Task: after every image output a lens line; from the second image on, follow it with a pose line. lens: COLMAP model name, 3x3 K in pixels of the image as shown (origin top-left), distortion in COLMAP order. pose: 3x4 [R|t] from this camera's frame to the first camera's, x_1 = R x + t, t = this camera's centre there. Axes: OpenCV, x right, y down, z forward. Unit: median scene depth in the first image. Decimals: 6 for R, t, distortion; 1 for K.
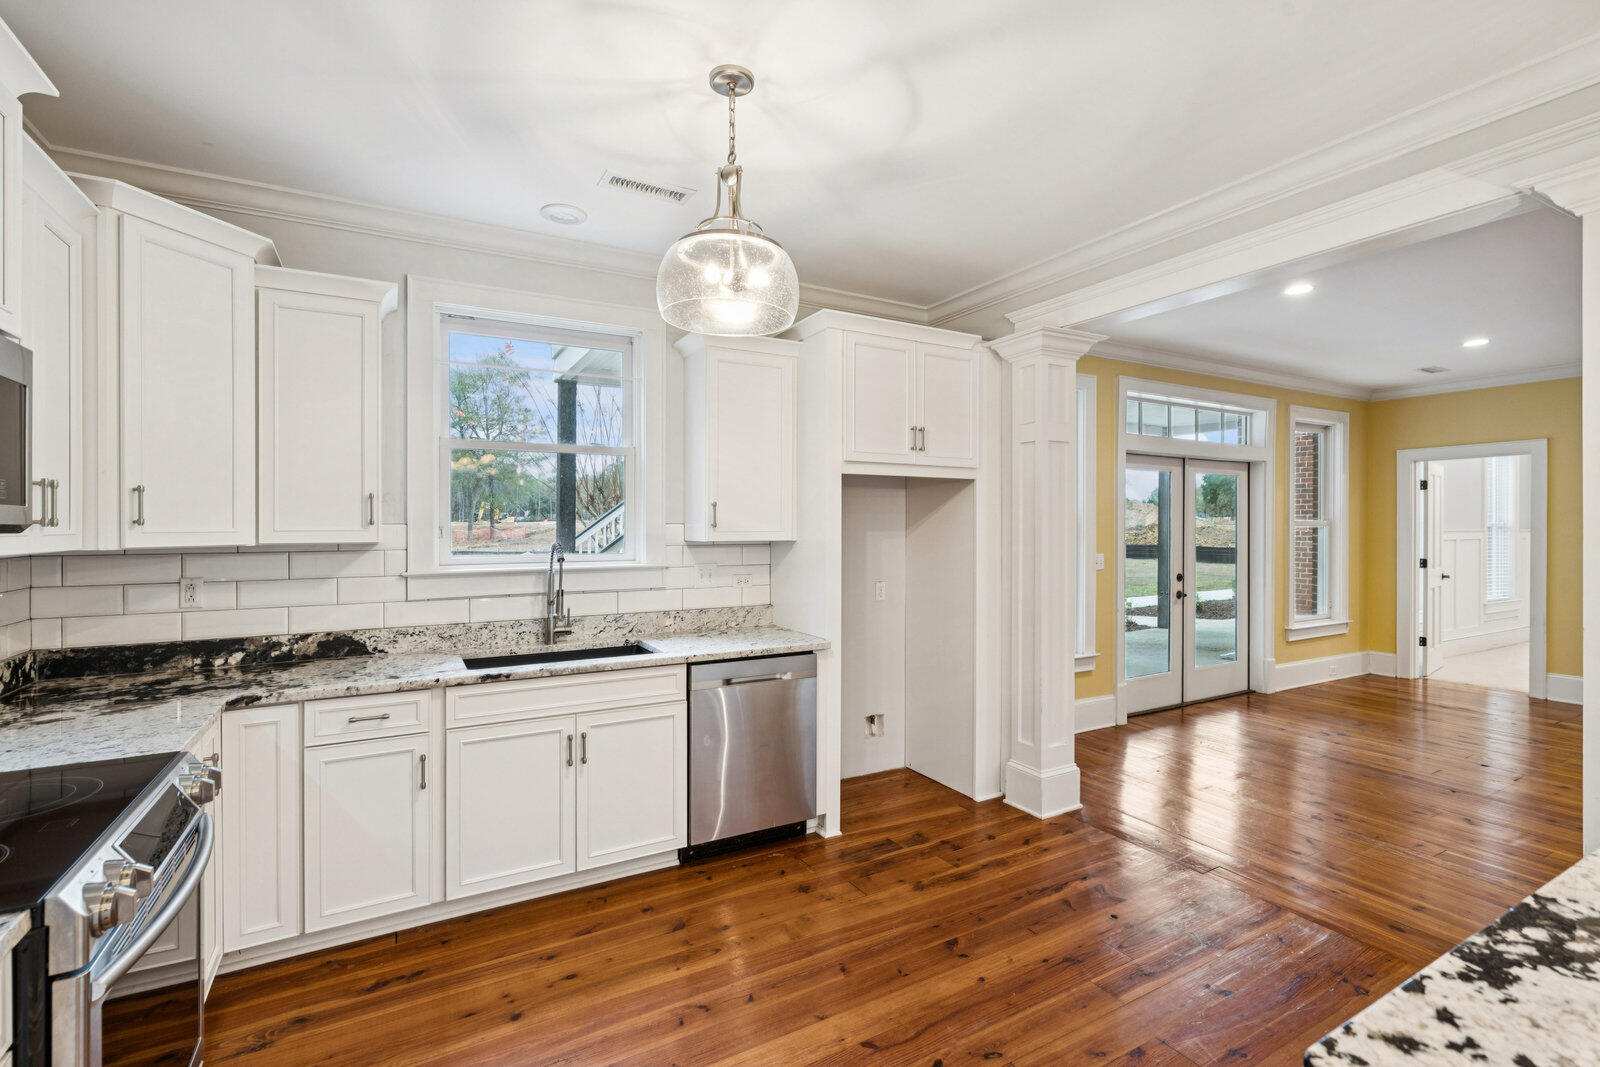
lens RADIAL K [[722.7, 0, 798.4], [0, 722.7, 525.8], [0, 0, 1]] dist [0.004293, 0.000294]
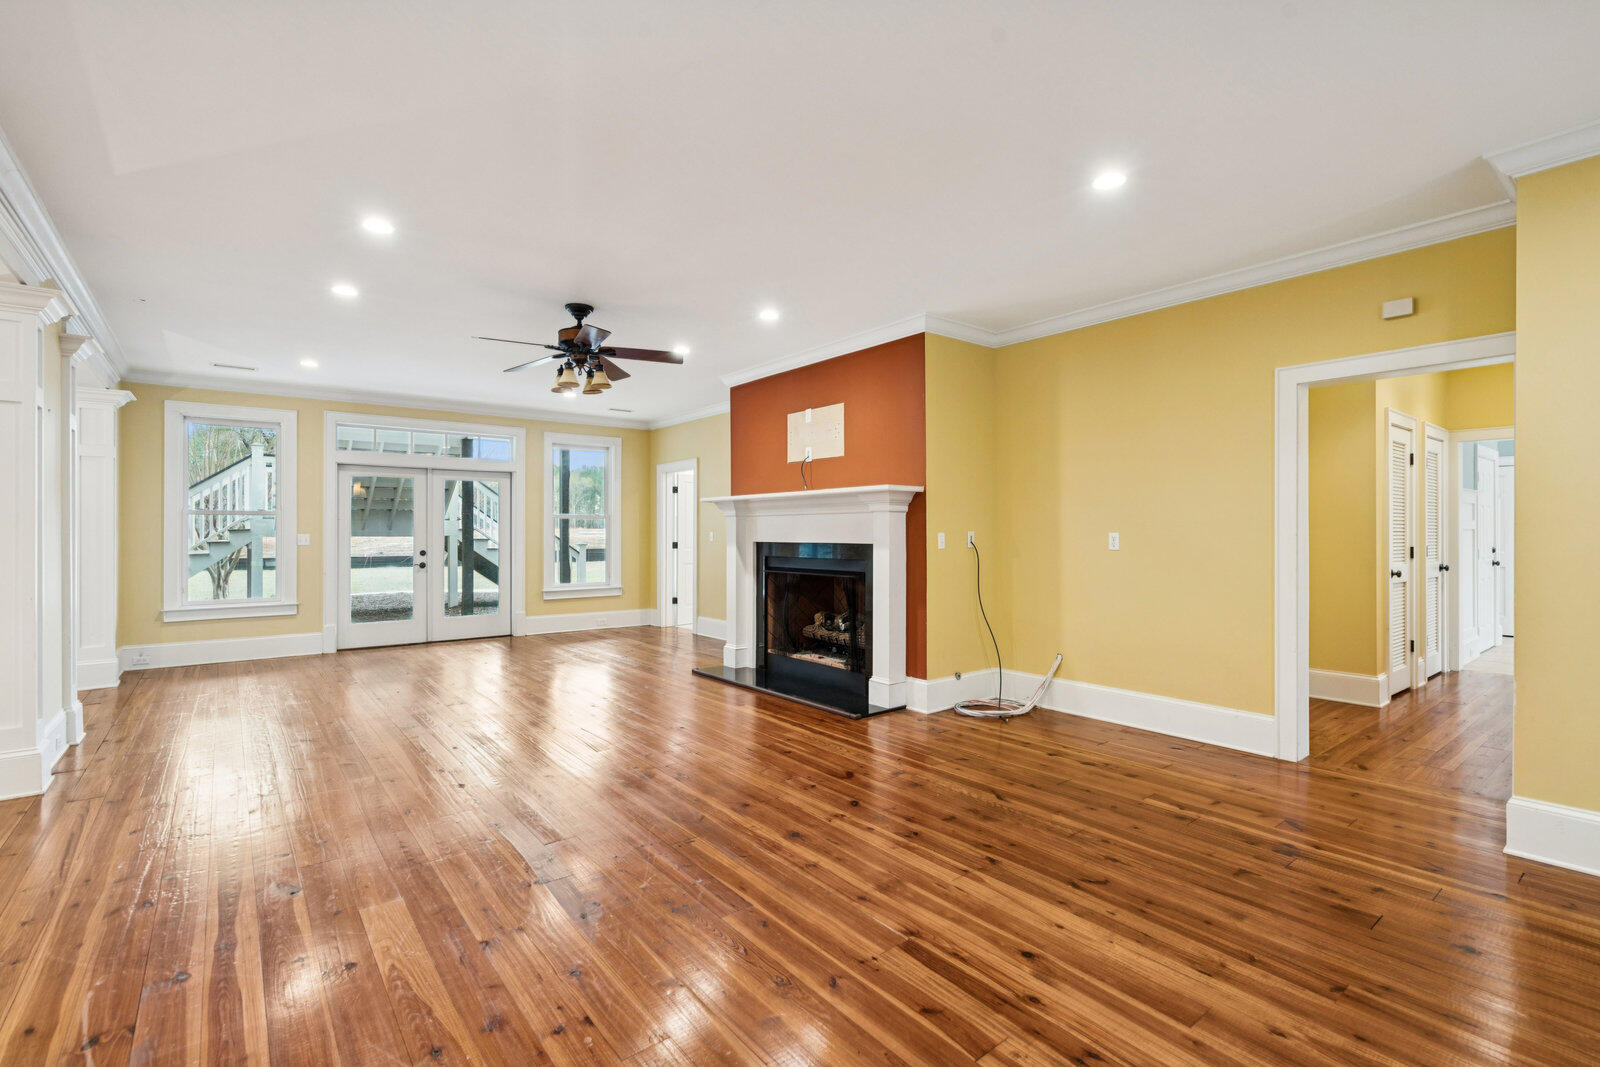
lens RADIAL K [[722.7, 0, 794.9], [0, 722.7, 529.7], [0, 0, 1]] dist [0.004293, 0.000294]
pose [[0.986524, 0.003753, 0.163576, 1.773743], [-0.003118, 0.999987, -0.004138, 0.053048], [-0.163589, 0.003572, 0.986522, -0.894429]]
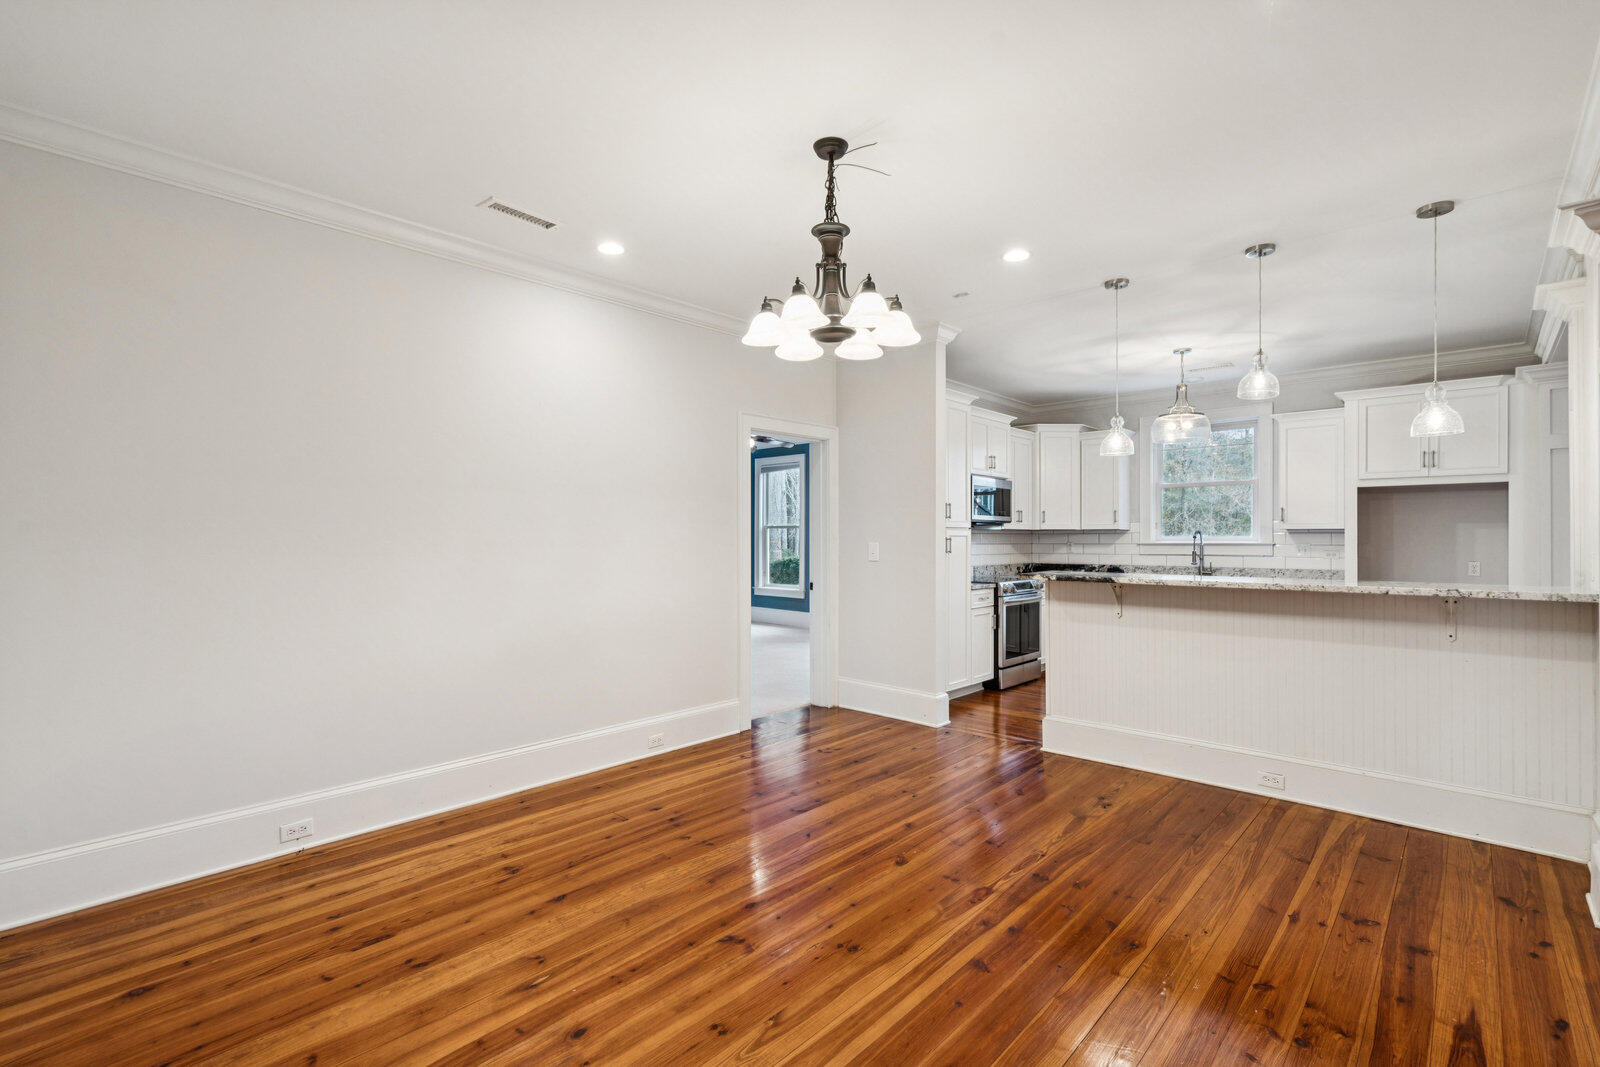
lens RADIAL K [[722.7, 0, 803.7], [0, 722.7, 535.2], [0, 0, 1]] dist [0.004293, 0.000294]
pose [[0.313806, -0.002413, -0.949484, 1.267596], [-0.002756, 0.999990, -0.003452, 0.047896], [0.949483, 0.003700, 0.313796, -0.733430]]
